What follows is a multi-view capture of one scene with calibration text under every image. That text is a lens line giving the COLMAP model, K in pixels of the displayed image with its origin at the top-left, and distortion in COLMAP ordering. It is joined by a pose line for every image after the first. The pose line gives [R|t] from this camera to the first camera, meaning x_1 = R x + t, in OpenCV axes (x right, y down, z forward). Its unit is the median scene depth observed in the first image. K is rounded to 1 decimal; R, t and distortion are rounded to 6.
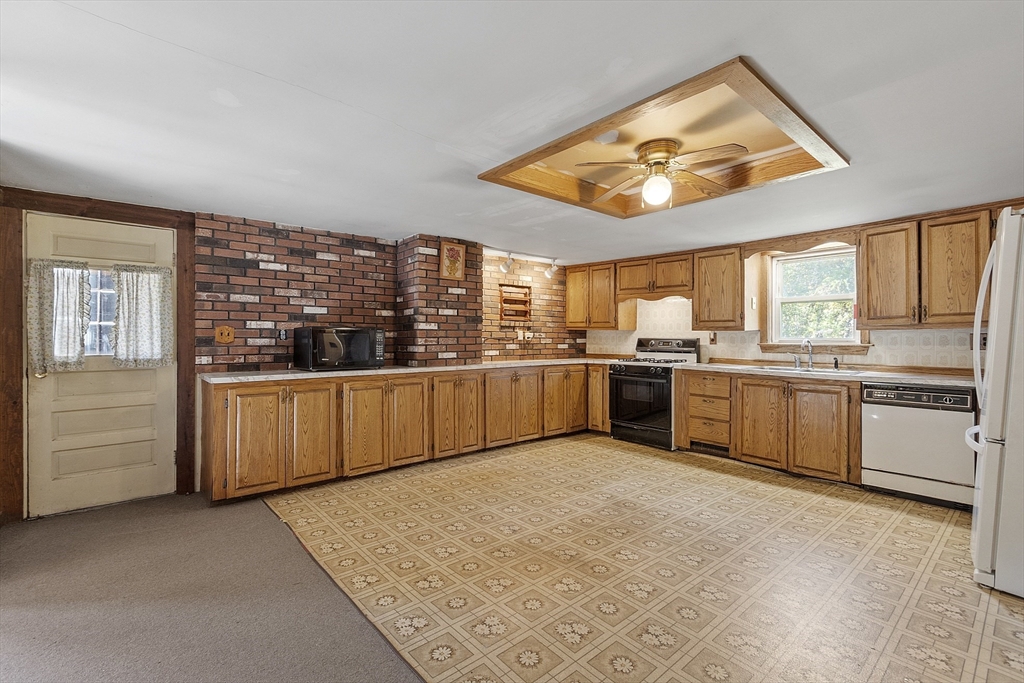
lens RADIAL K [[436.1, 0, 509.6], [0, 436.1, 343.5], [0, 0, 1]] dist [-0.001926, 0.000671]
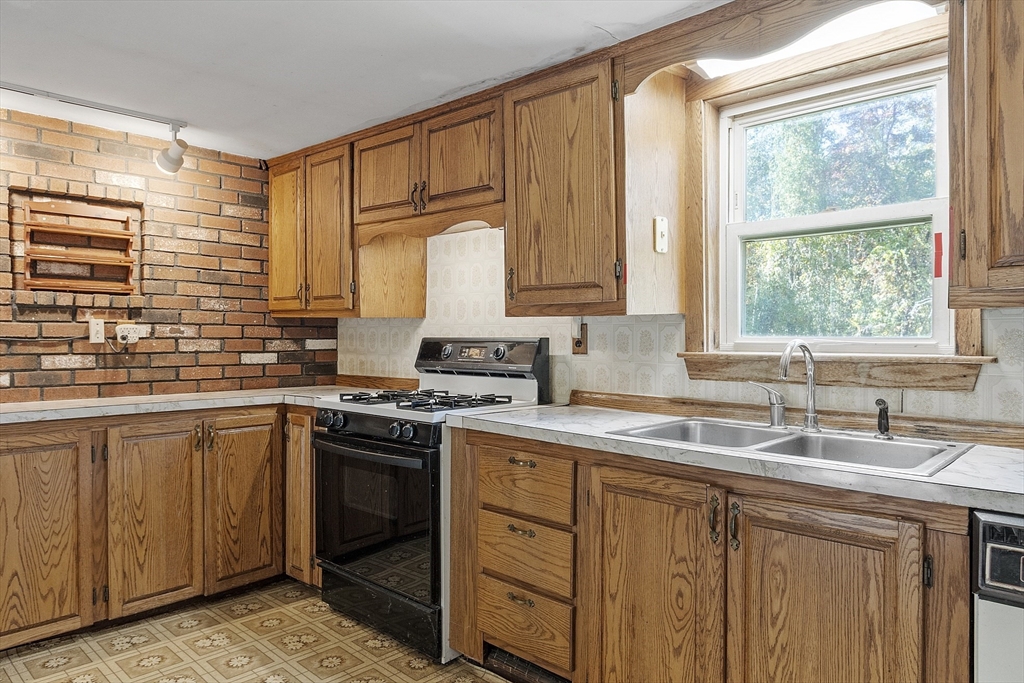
lens RADIAL K [[640.1, 0, 513.5], [0, 640.1, 350.6], [0, 0, 1]] dist [-0.004950, 0.000896]
pose [[0.993957, -0.003875, 0.109704, 0.321767], [0.003007, 0.999963, 0.008075, -0.005374], [-0.109731, -0.007696, 0.993932, 0.423801]]
